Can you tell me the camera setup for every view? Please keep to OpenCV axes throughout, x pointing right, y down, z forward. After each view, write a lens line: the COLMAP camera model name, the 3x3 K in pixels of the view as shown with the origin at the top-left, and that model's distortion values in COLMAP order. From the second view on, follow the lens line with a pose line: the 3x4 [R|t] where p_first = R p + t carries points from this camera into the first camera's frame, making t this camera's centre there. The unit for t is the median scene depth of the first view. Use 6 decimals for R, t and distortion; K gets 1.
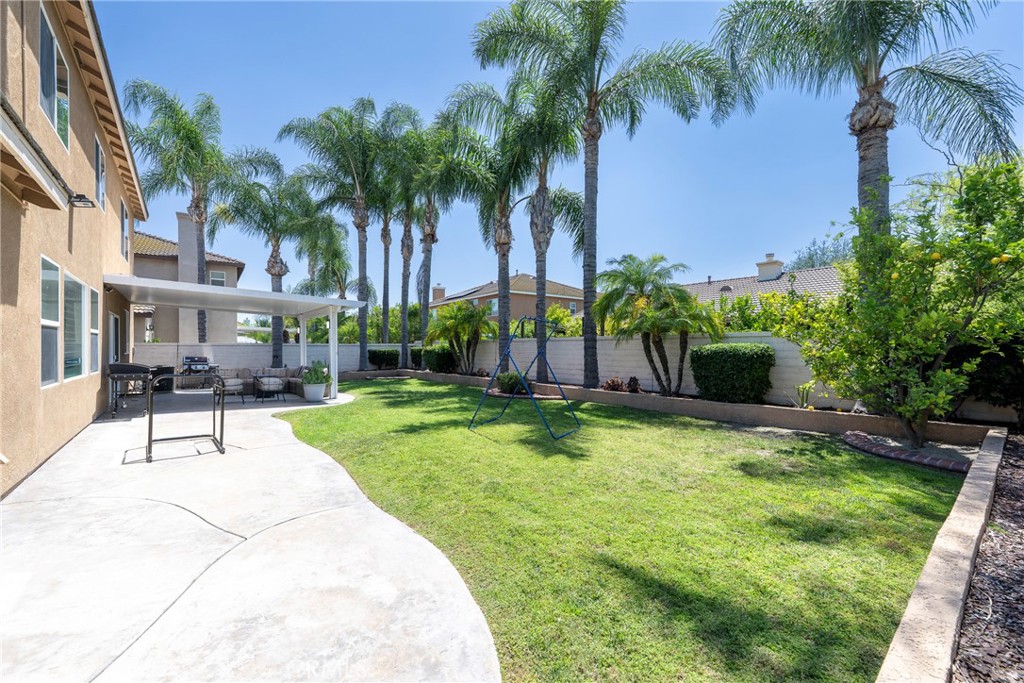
lens RADIAL K [[412.8, 0, 516.5], [0, 412.8, 350.1], [0, 0, 1]] dist [-0.001930, -0.000209]
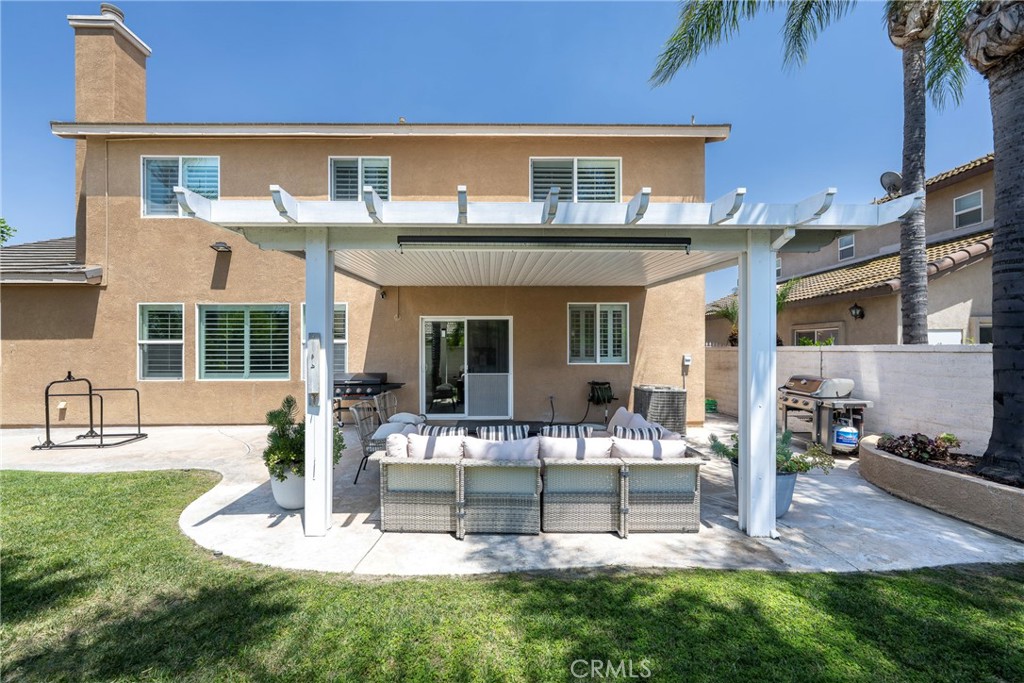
lens RADIAL K [[412.8, 0, 506.0], [0, 412.8, 349.9], [0, 0, 1]] dist [-0.001930, -0.000209]
pose [[-0.616694, 0.003429, -0.787196, -0.221803], [-0.001234, 0.999985, 0.005323, -0.015007], [0.787202, 0.004254, -0.616681, 0.998774]]
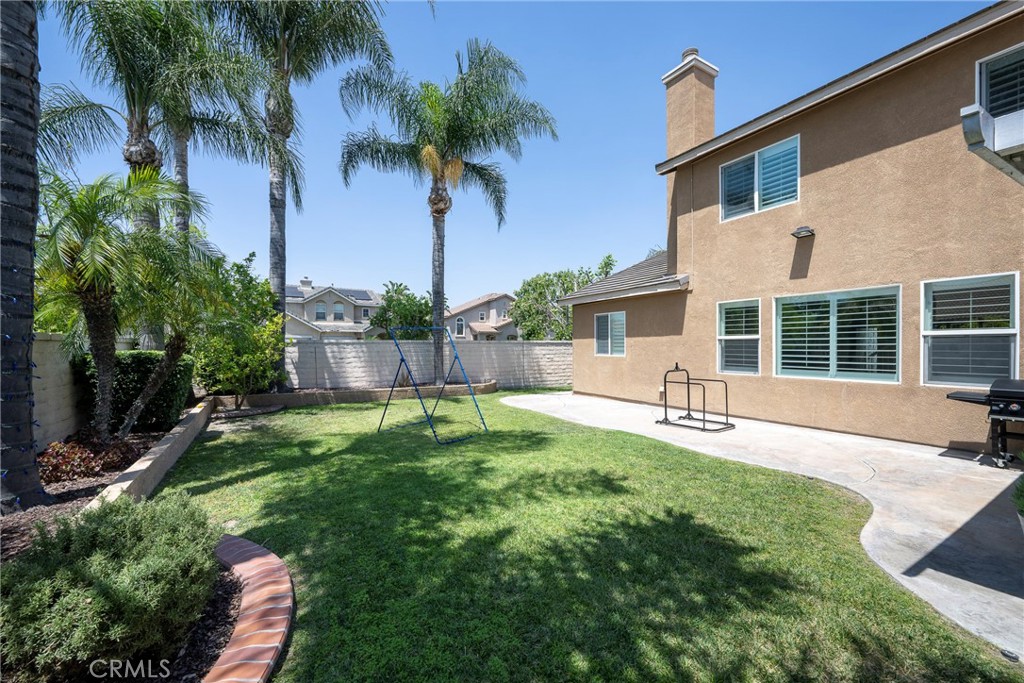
lens RADIAL K [[412.8, 0, 518.2], [0, 412.8, 347.6], [0, 0, 1]] dist [-0.001930, -0.000209]
pose [[-0.989098, 0.003930, 0.147204, -0.154988], [0.005343, 0.999943, 0.009205, -0.014677], [-0.147160, 0.009891, -0.989063, 0.913953]]
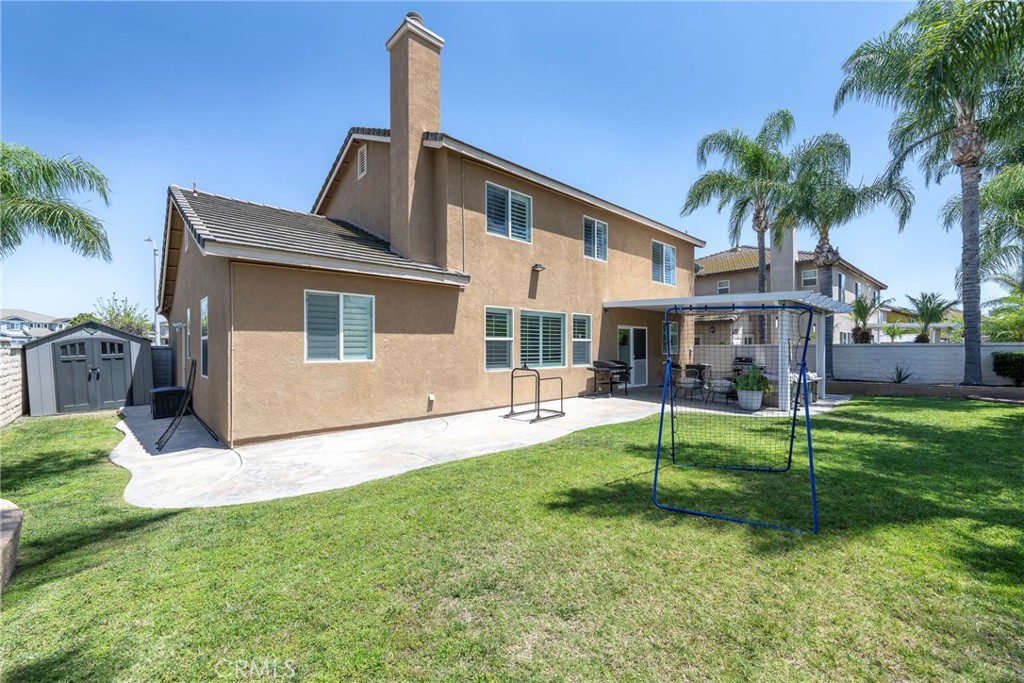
lens RADIAL K [[412.8, 0, 514.4], [0, 412.8, 346.3], [0, 0, 1]] dist [-0.001930, -0.000209]
pose [[0.074144, -0.002523, -0.997244, 0.278833], [-0.003088, 0.999991, -0.002760, -0.008294], [0.997243, 0.003284, 0.074135, 0.298820]]
